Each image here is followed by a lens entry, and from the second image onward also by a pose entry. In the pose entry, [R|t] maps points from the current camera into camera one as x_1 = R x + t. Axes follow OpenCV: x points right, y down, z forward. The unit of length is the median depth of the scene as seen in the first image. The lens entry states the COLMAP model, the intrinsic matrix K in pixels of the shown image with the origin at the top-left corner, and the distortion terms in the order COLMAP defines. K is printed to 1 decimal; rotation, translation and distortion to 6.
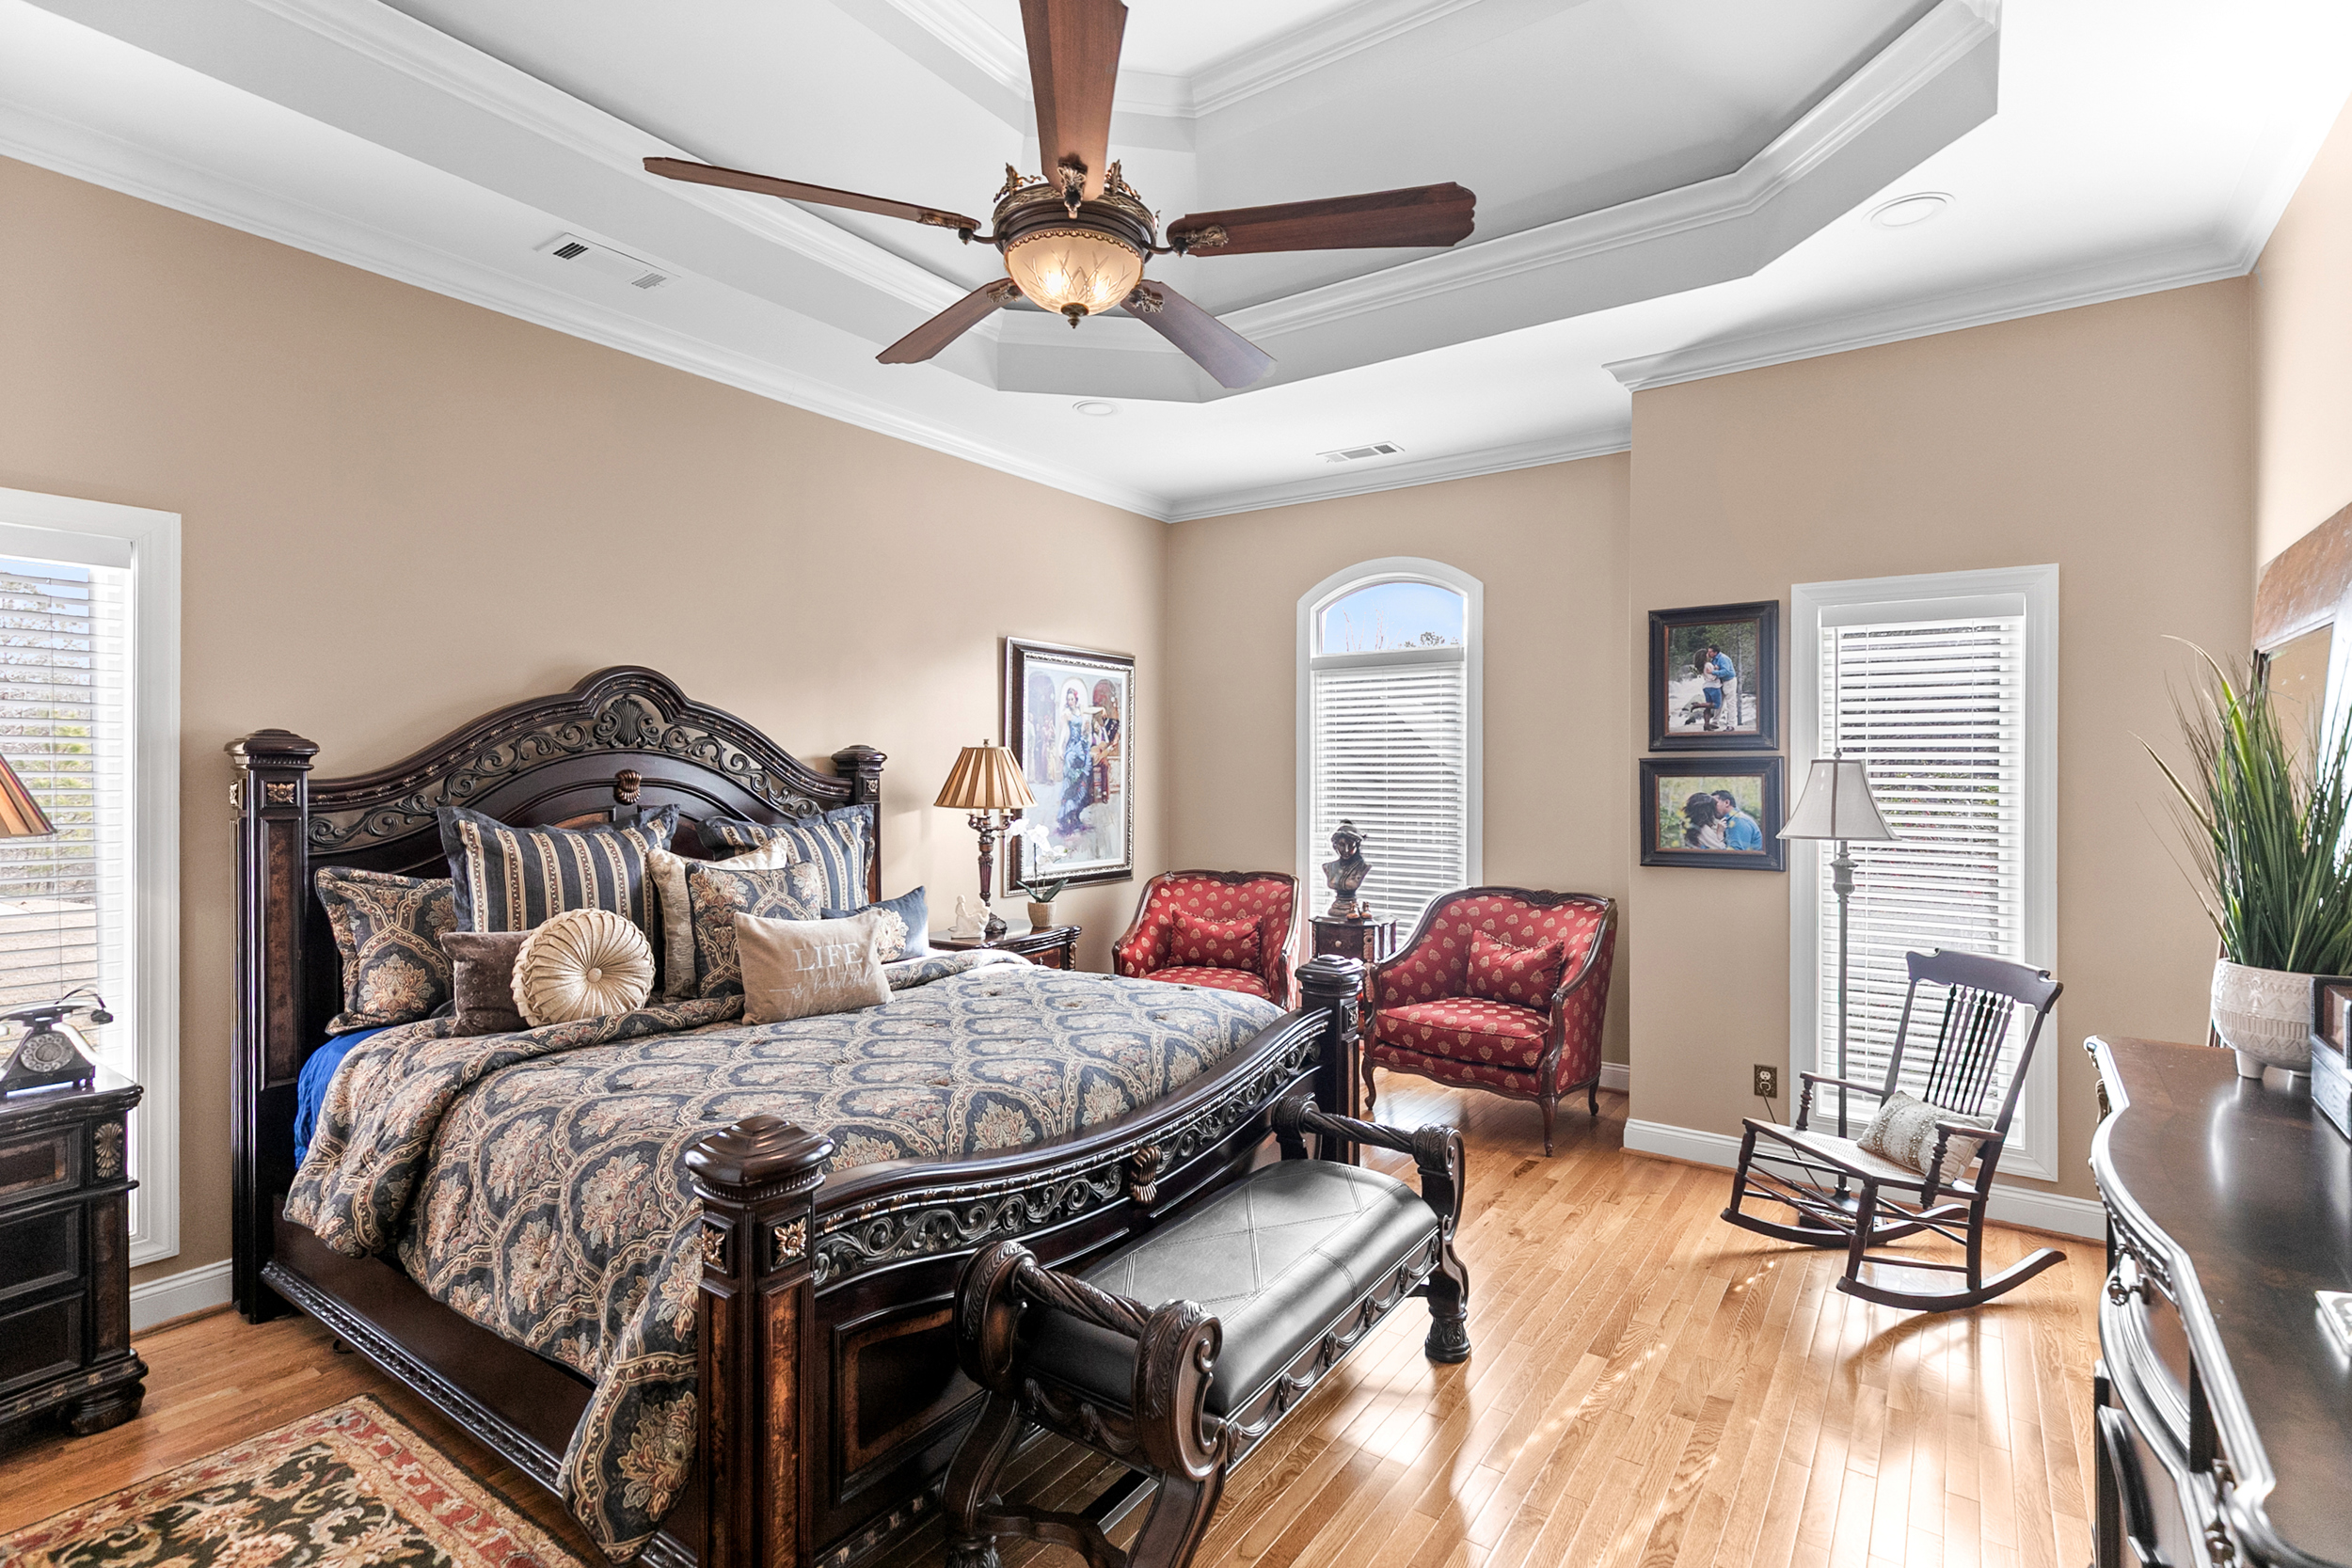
lens RADIAL K [[1103.1, 0, 1174.6], [0, 1103.1, 754.1], [0, 0, 1]] dist [0.003388, -0.000099]
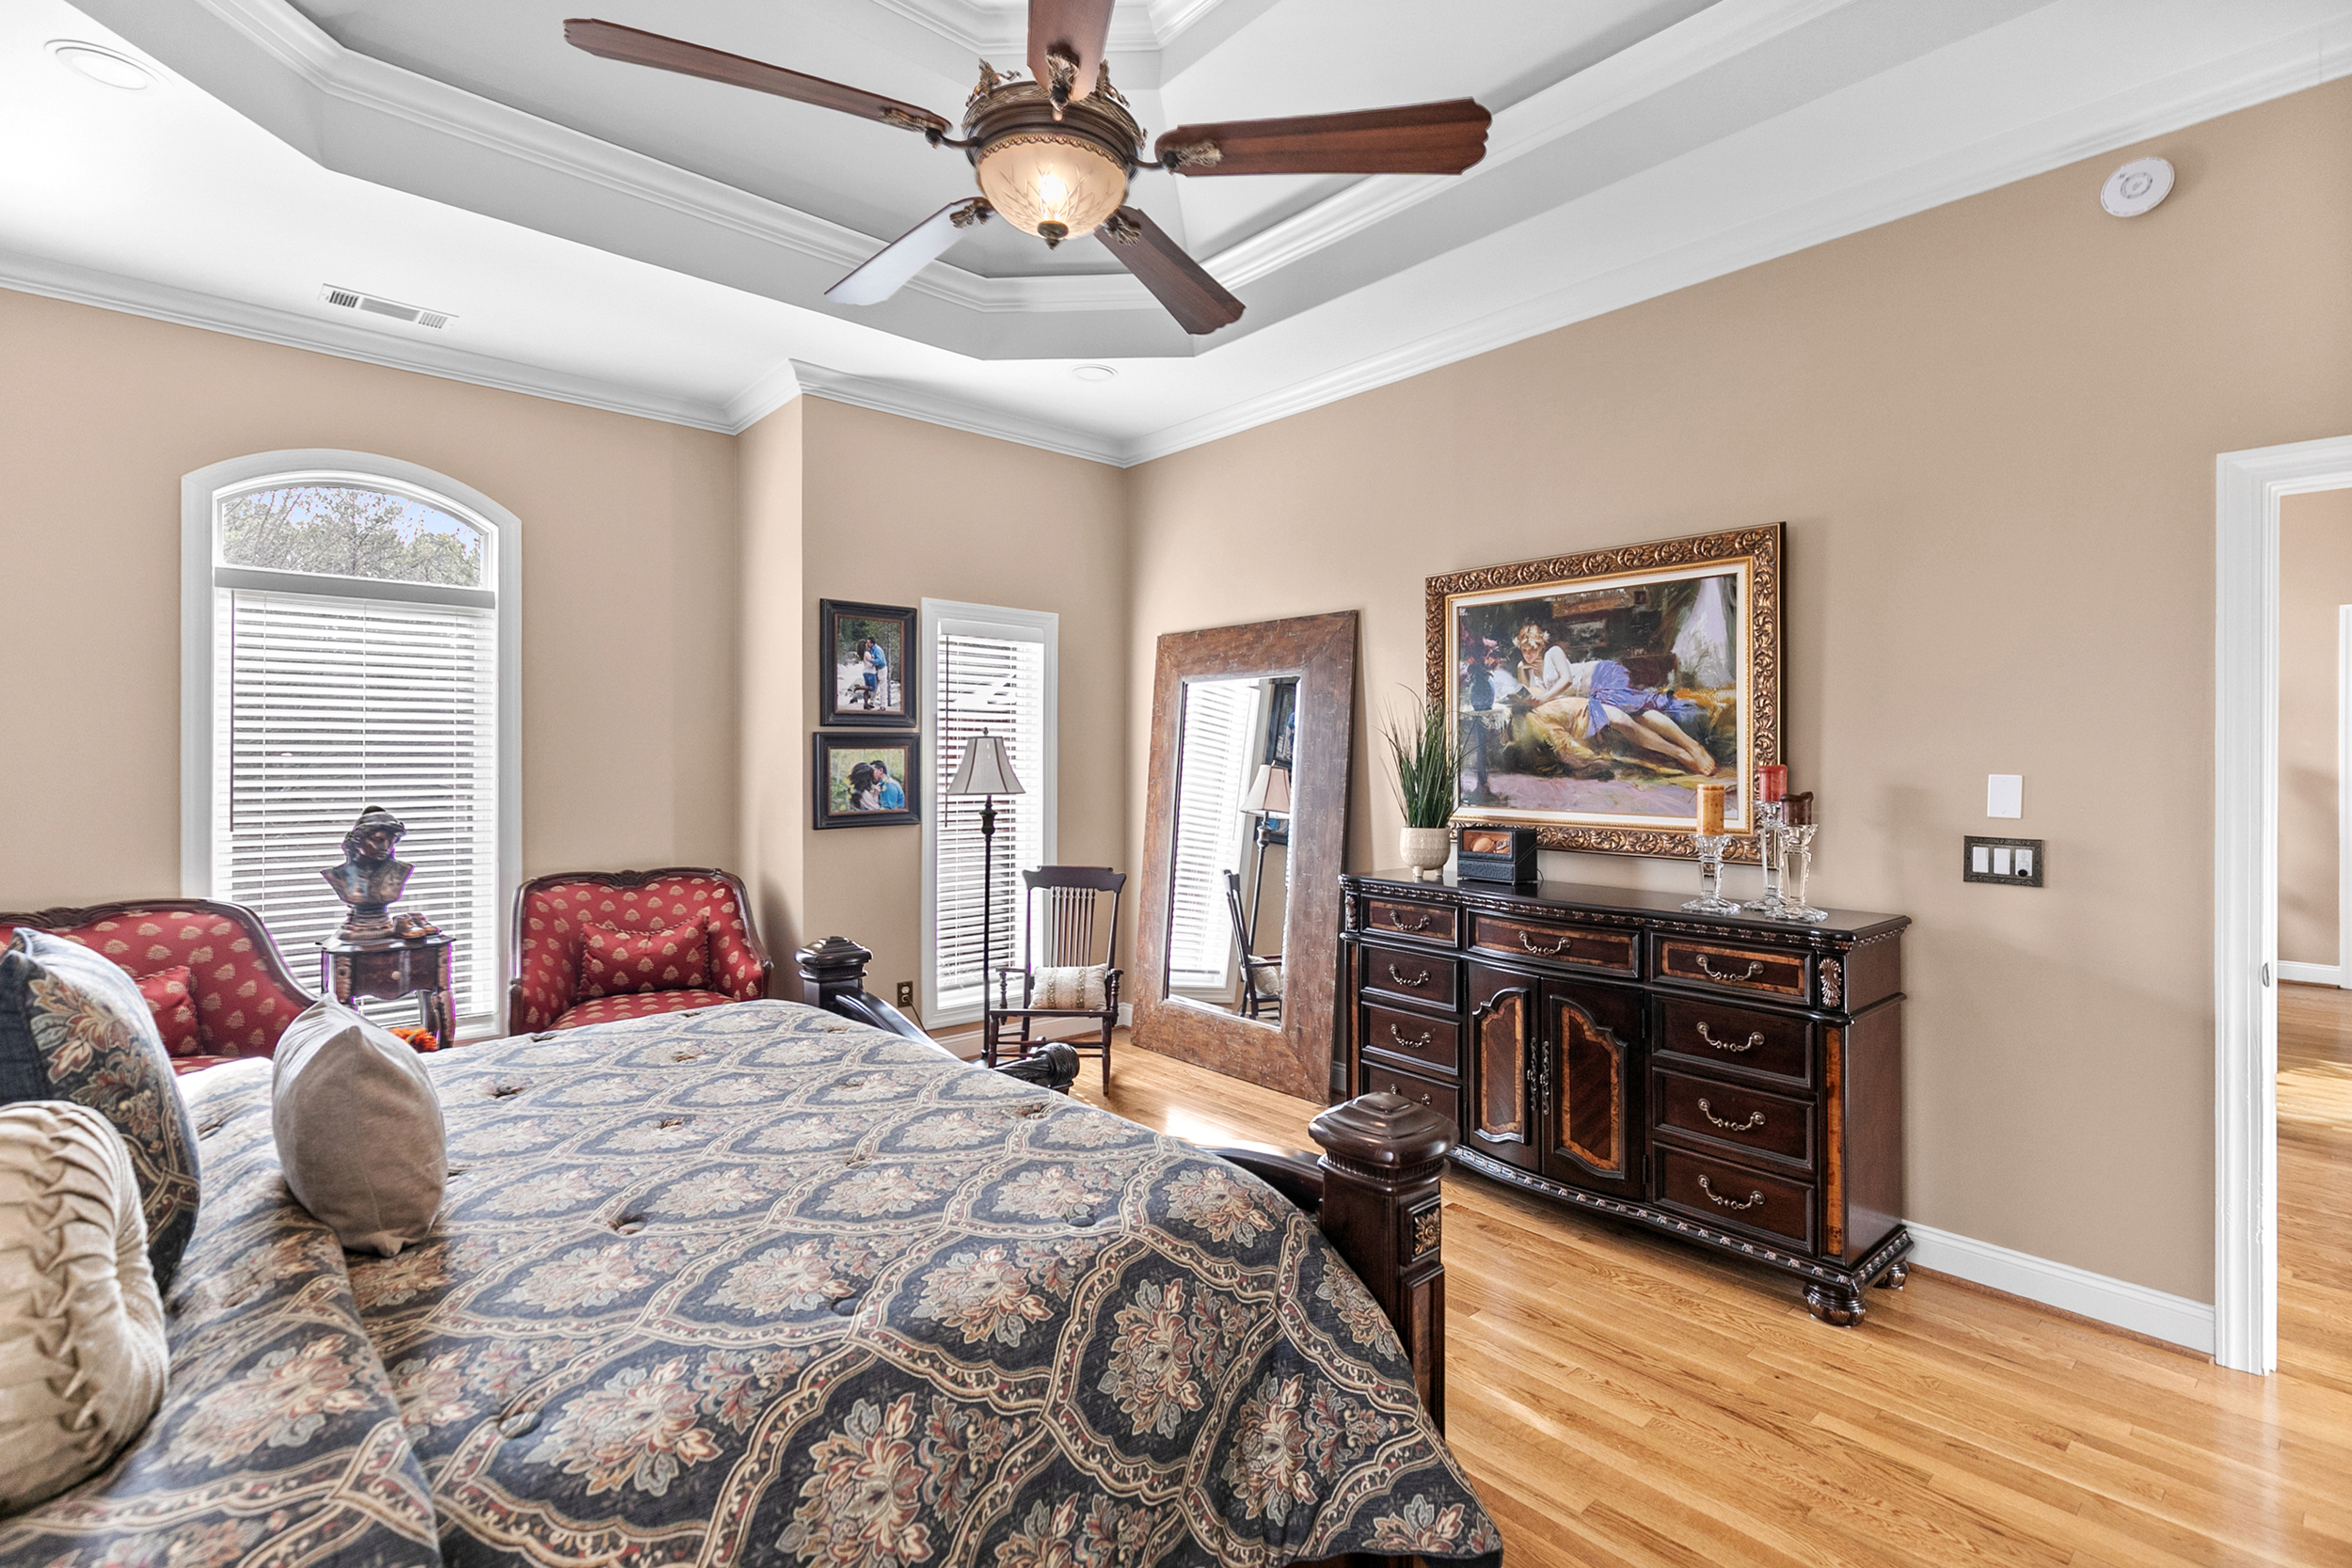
lens RADIAL K [[1093.6, 0, 1182.4], [0, 1093.6, 732.6], [0, 0, 1]] dist [0.007417, -0.002063]
pose [[0.195687, 0.022701, 0.980404, -0.593666], [-0.018629, 0.999638, -0.019428, 0.019649], [-0.980489, -0.014462, 0.196039, 0.442448]]
